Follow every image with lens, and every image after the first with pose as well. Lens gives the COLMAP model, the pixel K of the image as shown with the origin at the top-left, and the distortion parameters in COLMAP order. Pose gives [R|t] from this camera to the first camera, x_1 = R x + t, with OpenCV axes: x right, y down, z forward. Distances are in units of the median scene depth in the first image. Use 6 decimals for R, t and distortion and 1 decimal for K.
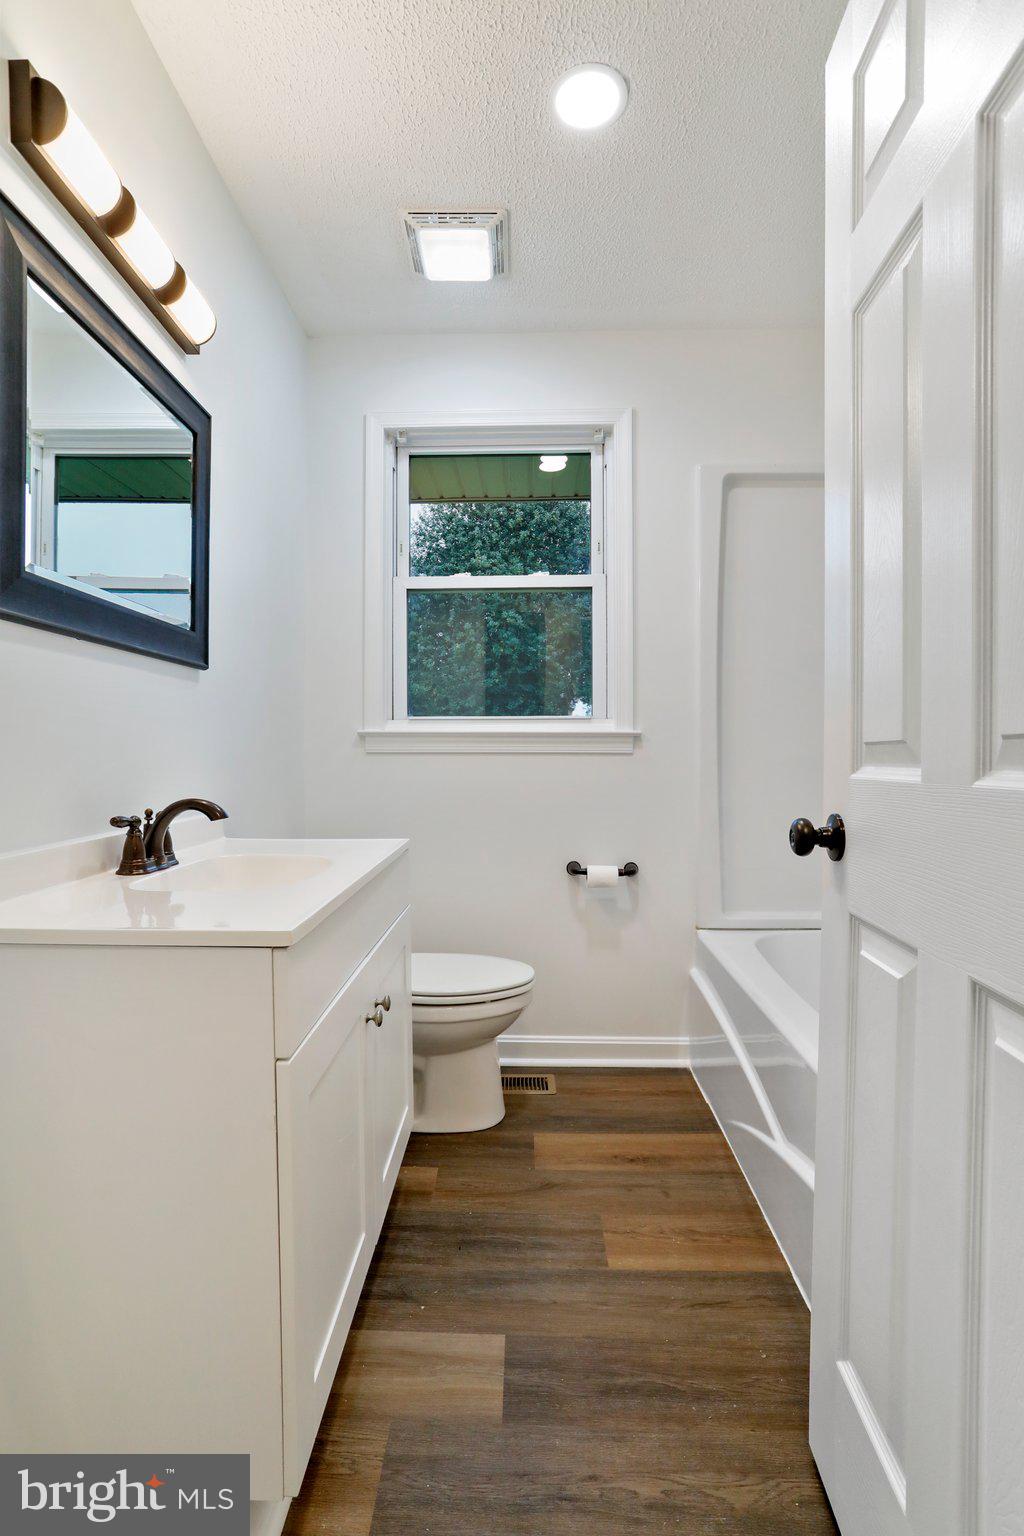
lens RADIAL K [[776.5, 0, 512.0], [0, 776.5, 768.0], [0, 0, 1]] dist [-0.060215, 0.045320]
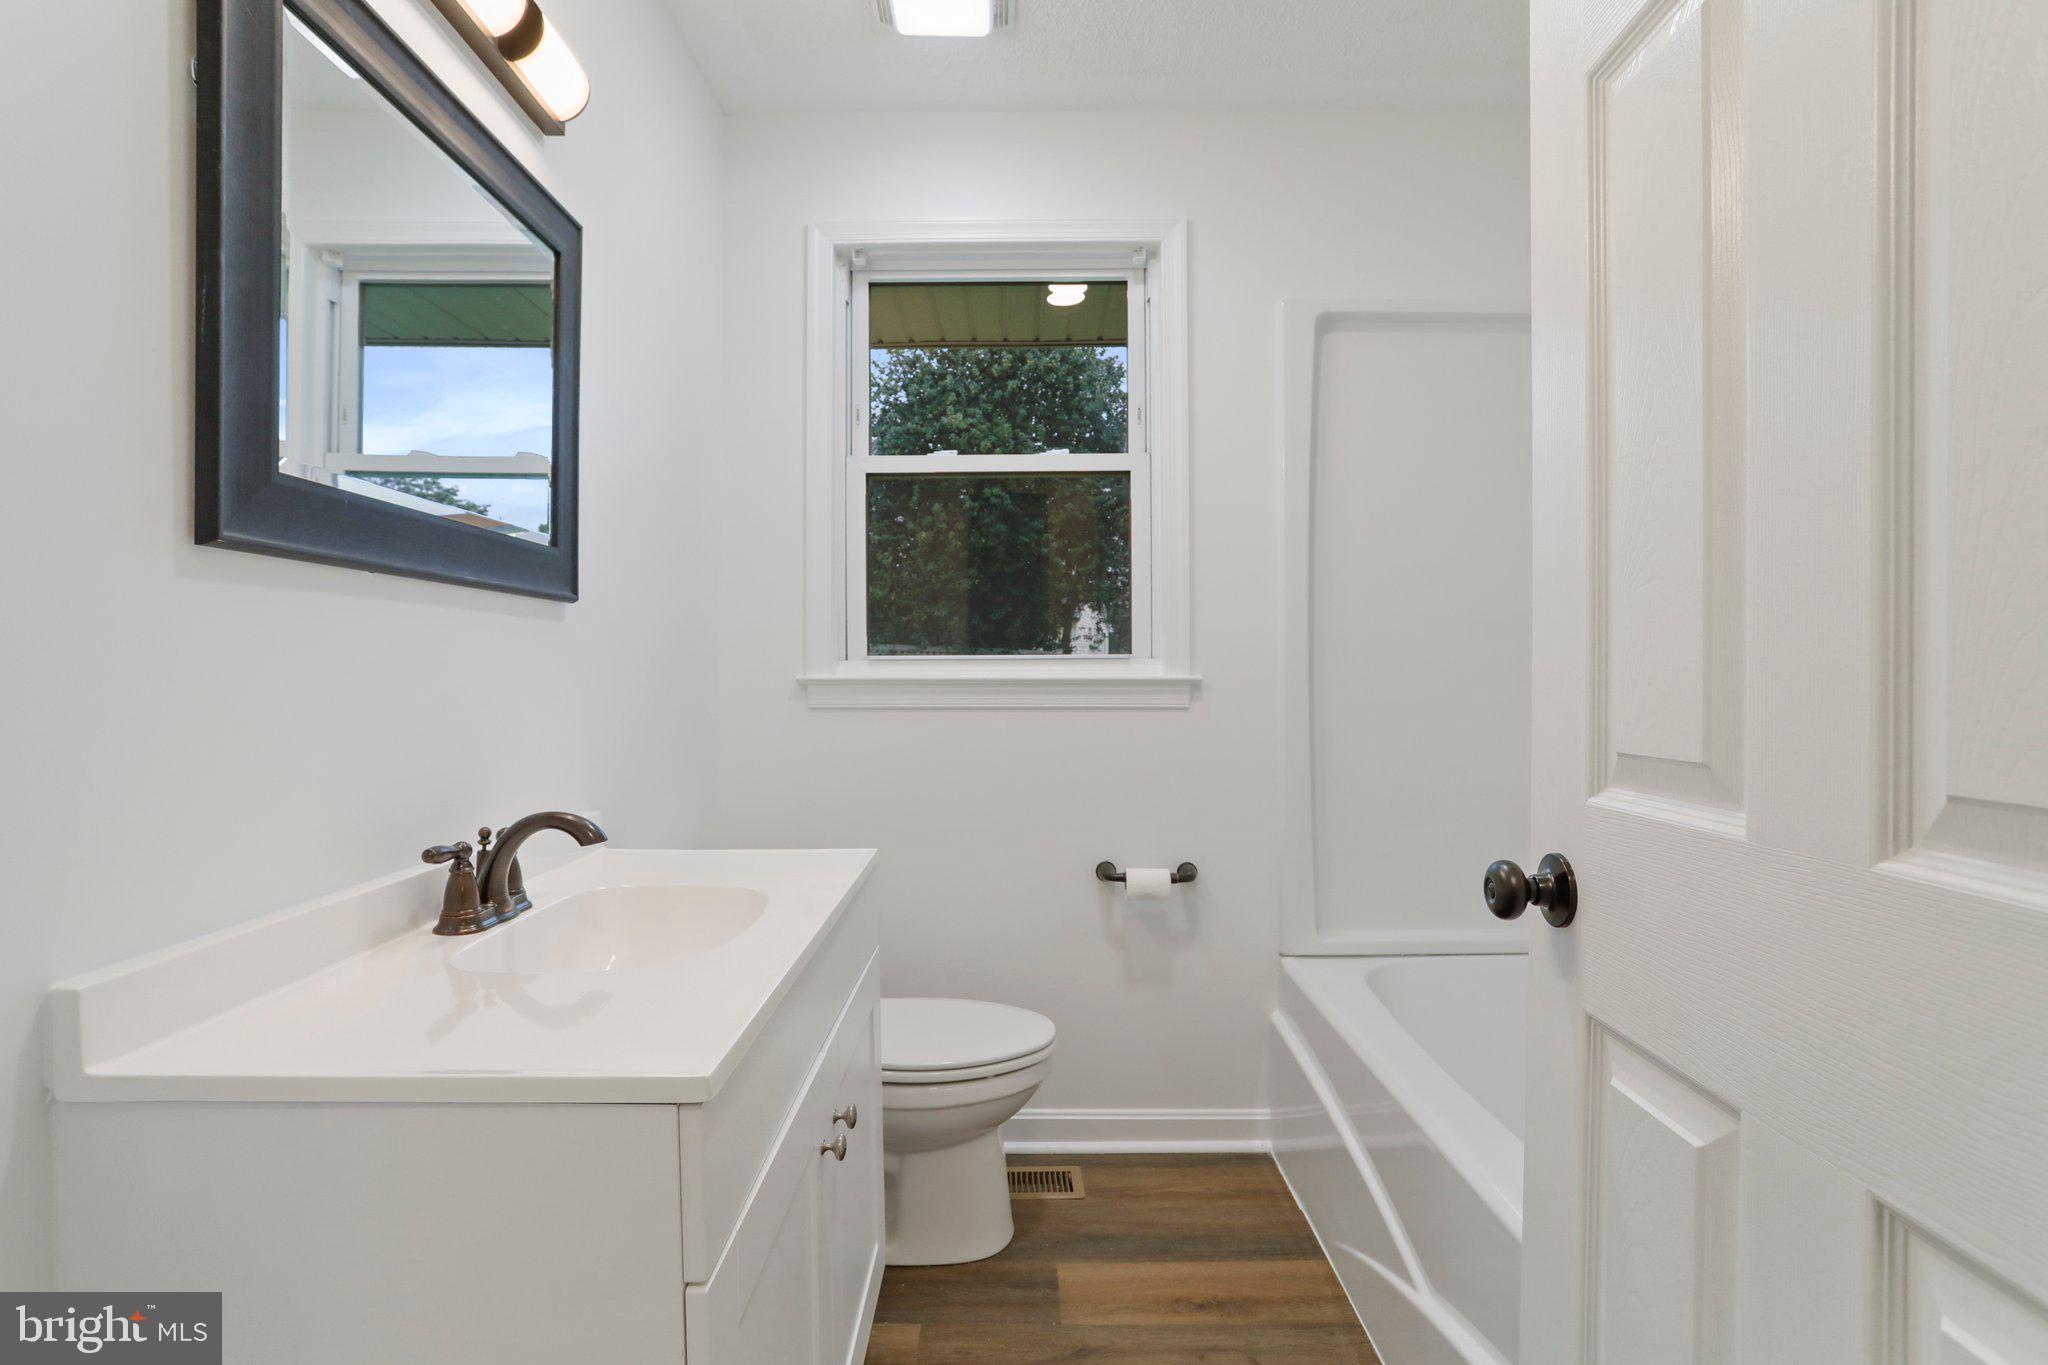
lens RADIAL K [[1029.1, 0, 1018.8], [0, 1029.1, 687.2], [0, 0, 1]] dist [-0.062257, 0.034587]
pose [[0.999669, -0.003529, 0.025488, -0.027255], [0.003639, 0.999984, -0.004261, -0.040985], [-0.025473, 0.004352, 0.999666, 0.084906]]
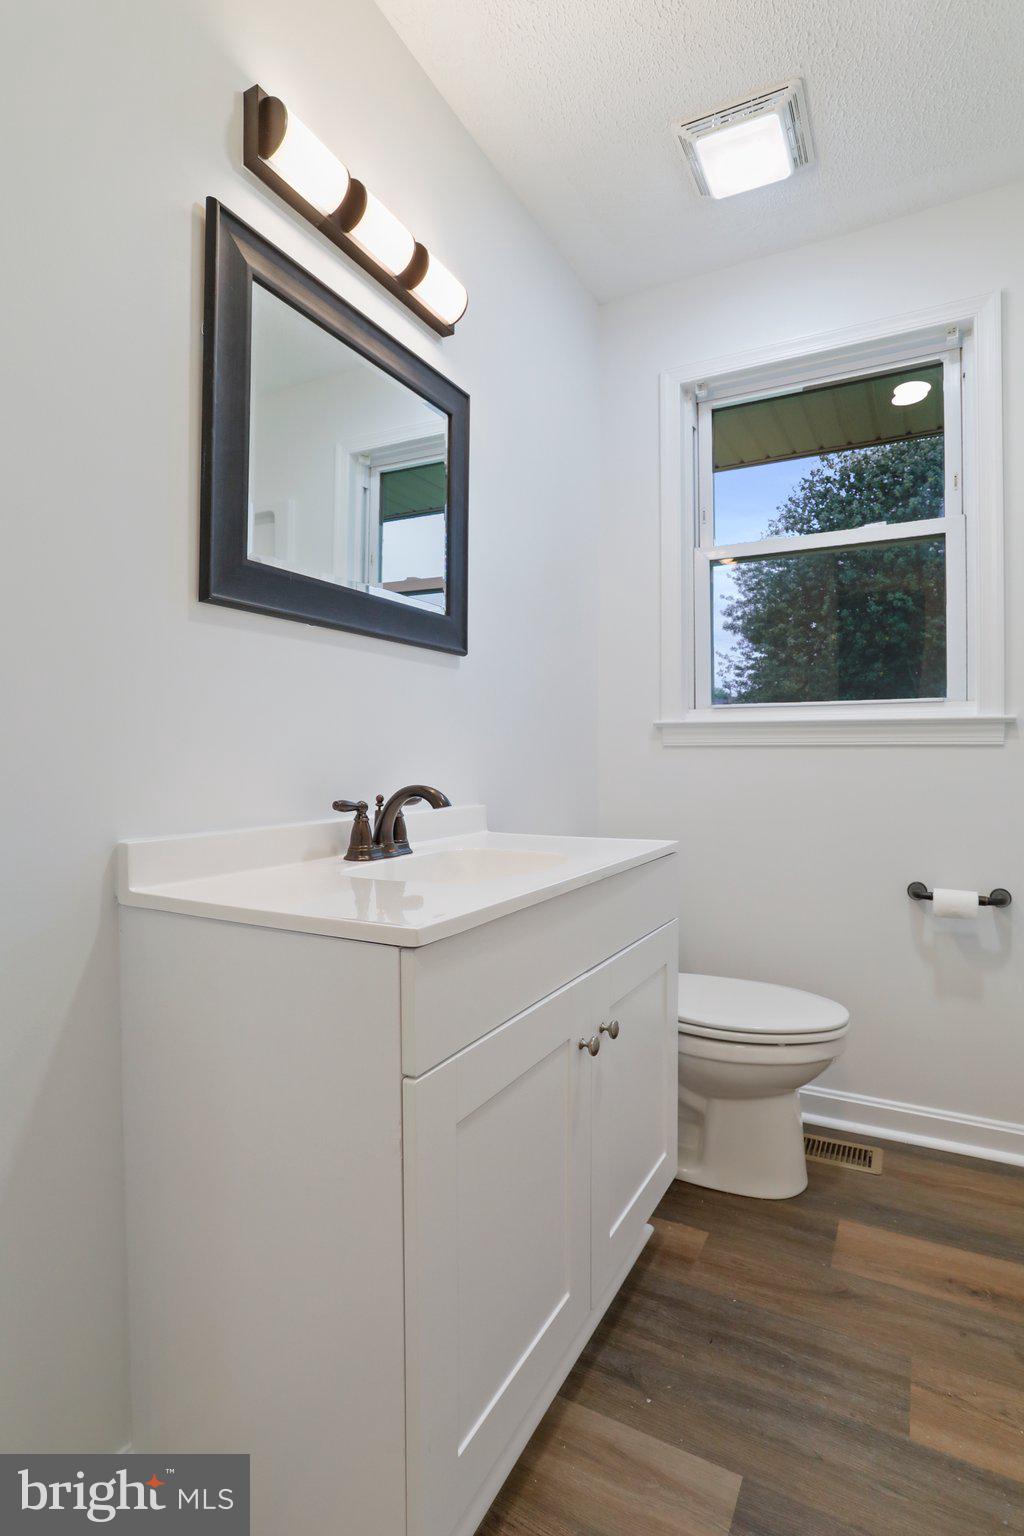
lens RADIAL K [[800.8, 0, 502.7], [0, 800.8, 764.9], [0, 0, 1]] dist [-0.060907, 0.031887]
pose [[0.885915, 0.003755, -0.463833, 0.093392], [-0.009590, 0.999902, -0.010223, 0.015948], [0.463749, 0.013505, 0.885864, 0.112601]]
